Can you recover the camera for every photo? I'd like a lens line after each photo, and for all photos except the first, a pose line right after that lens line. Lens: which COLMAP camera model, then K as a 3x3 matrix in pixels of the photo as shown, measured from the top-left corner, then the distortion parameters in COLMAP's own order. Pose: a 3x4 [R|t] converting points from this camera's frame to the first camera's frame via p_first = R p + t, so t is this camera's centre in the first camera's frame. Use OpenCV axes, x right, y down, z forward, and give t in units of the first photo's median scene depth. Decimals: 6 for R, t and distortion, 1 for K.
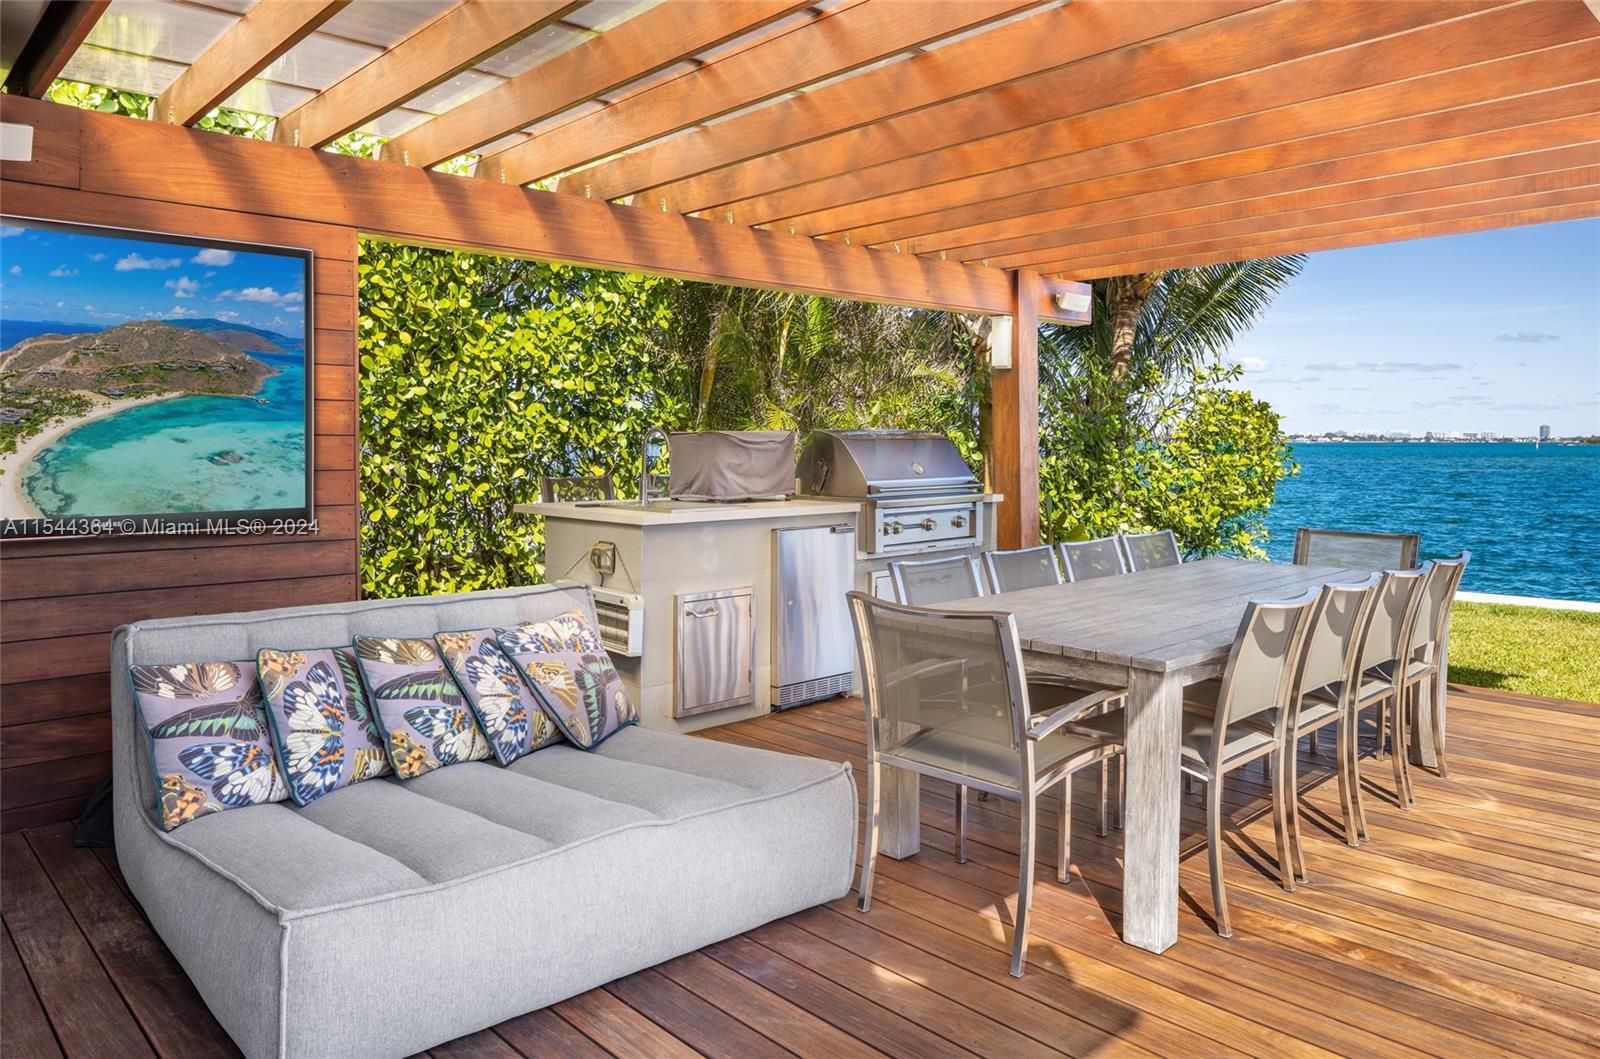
lens RADIAL K [[1090.8, 0, 793.1], [0, 1090.8, 483.9], [0, 0, 1]] dist [-0.005842, 0.000110]
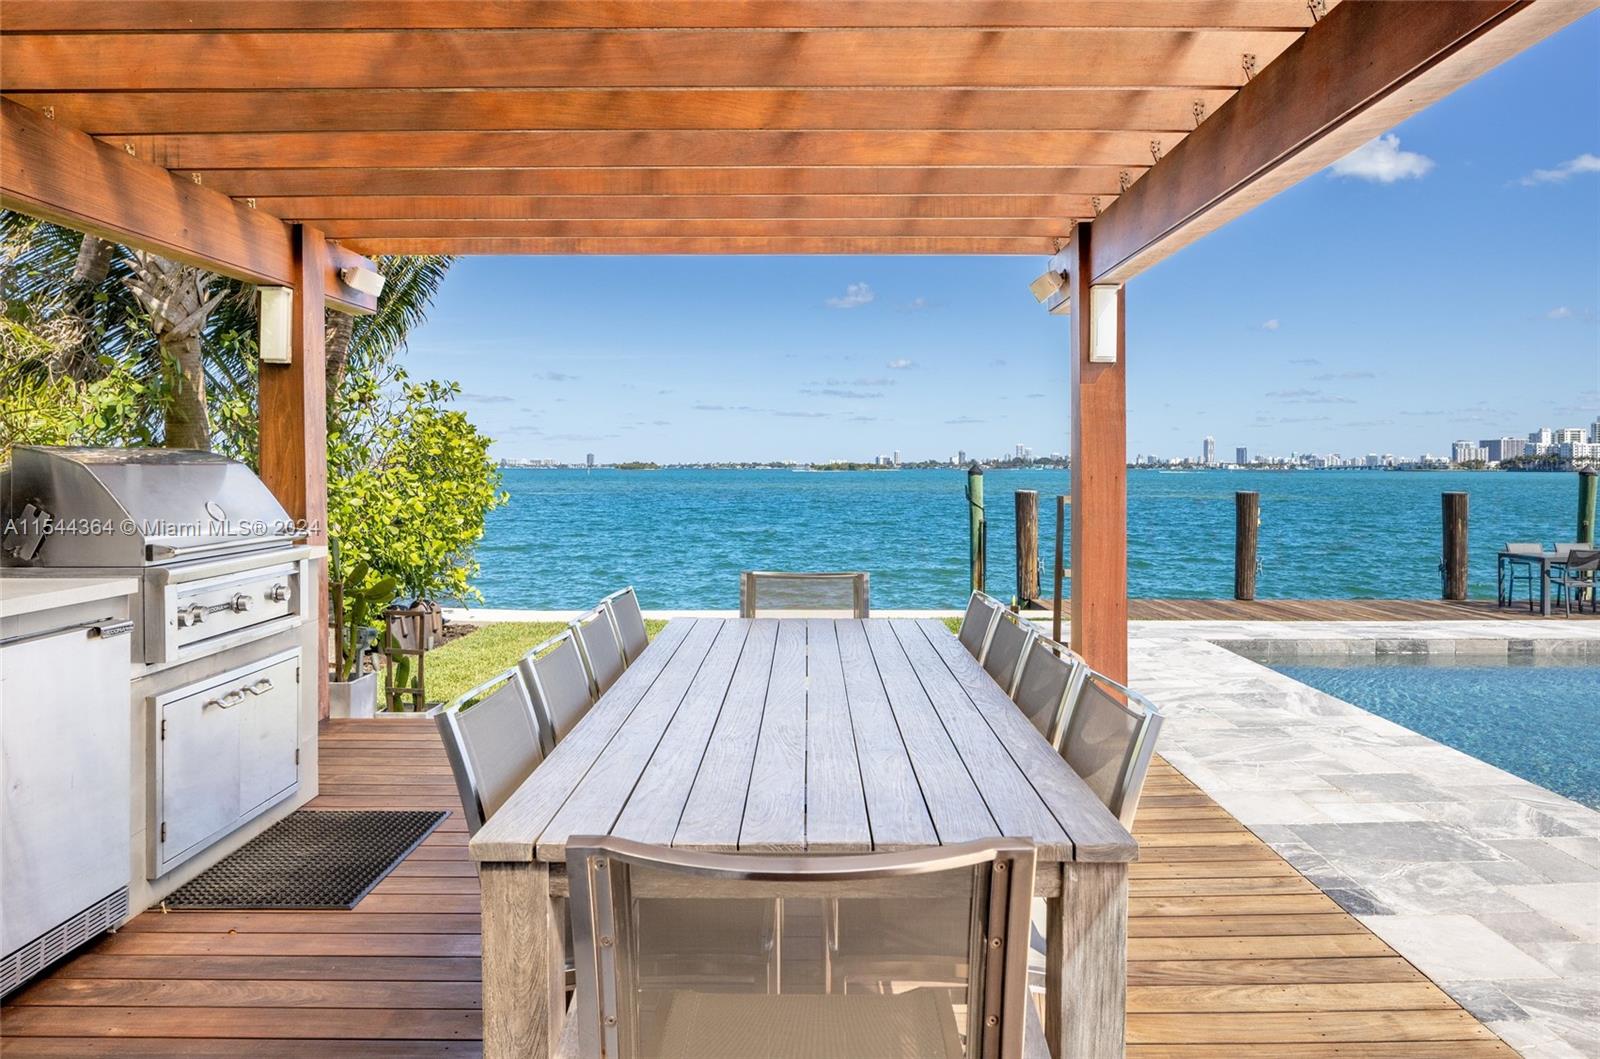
lens RADIAL K [[1090.8, 0, 793.1], [0, 1090.8, 483.9], [0, 0, 1]] dist [-0.005842, 0.000110]
pose [[0.693999, -0.009144, 0.719918, -0.087147], [0.025876, 0.999590, -0.012248, -0.012037], [-0.719511, 0.027129, 0.693951, 0.301204]]
